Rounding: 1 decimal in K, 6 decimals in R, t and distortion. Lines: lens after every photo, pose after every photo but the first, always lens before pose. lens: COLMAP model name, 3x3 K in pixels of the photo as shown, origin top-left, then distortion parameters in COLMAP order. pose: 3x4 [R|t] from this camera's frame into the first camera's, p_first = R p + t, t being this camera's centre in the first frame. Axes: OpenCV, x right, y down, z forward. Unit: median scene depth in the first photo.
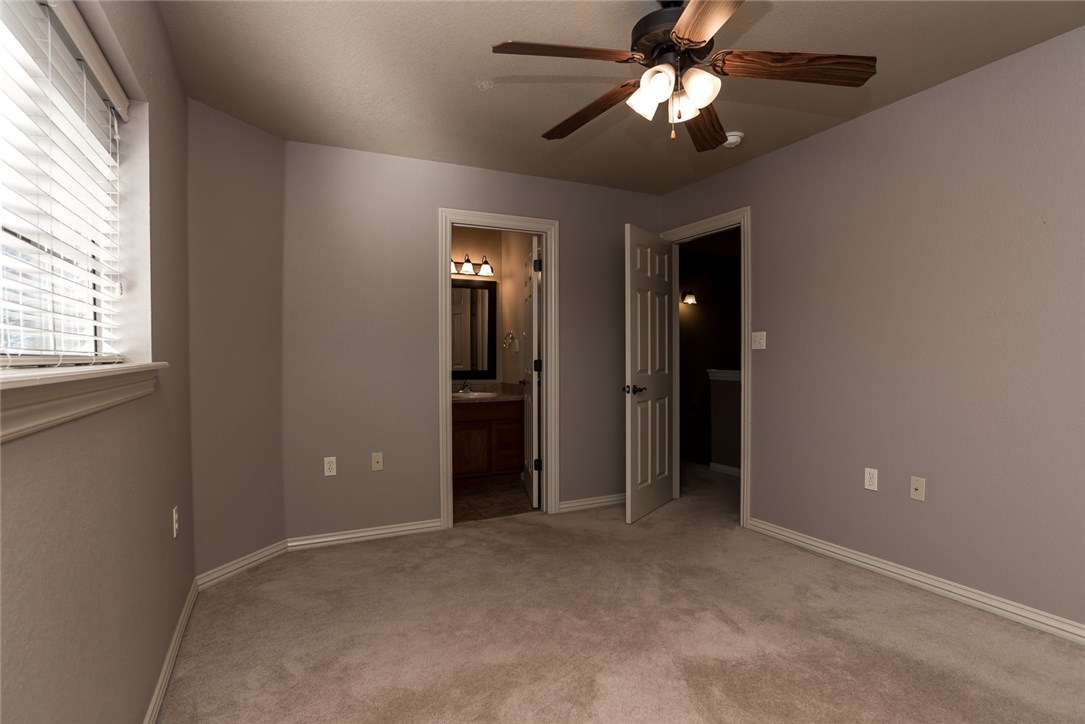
lens RADIAL K [[545.6, 0, 546.4], [0, 545.6, 361.9], [0, 0, 1]] dist [-0.049260, 0.000565]
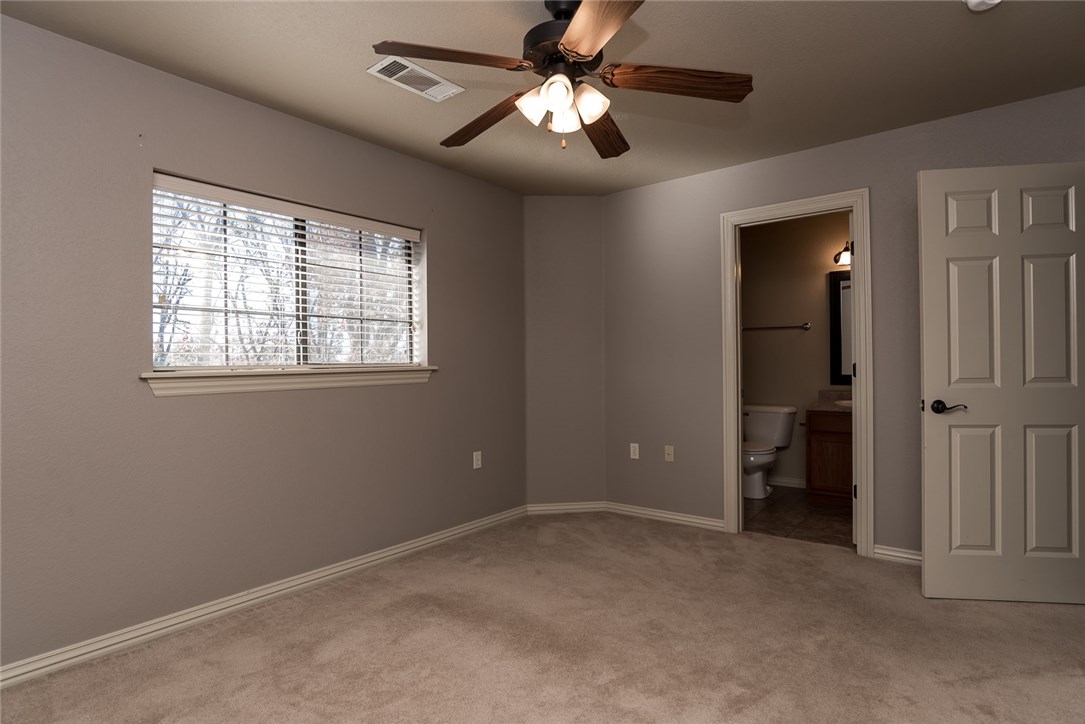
lens RADIAL K [[545.6, 0, 546.4], [0, 545.6, 361.9], [0, 0, 1]] dist [-0.049260, 0.000565]
pose [[0.422432, -0.003469, -0.906388, 0.657510], [0.001970, 0.999994, -0.002909, -0.004906], [0.906392, -0.000556, 0.422436, 0.312442]]
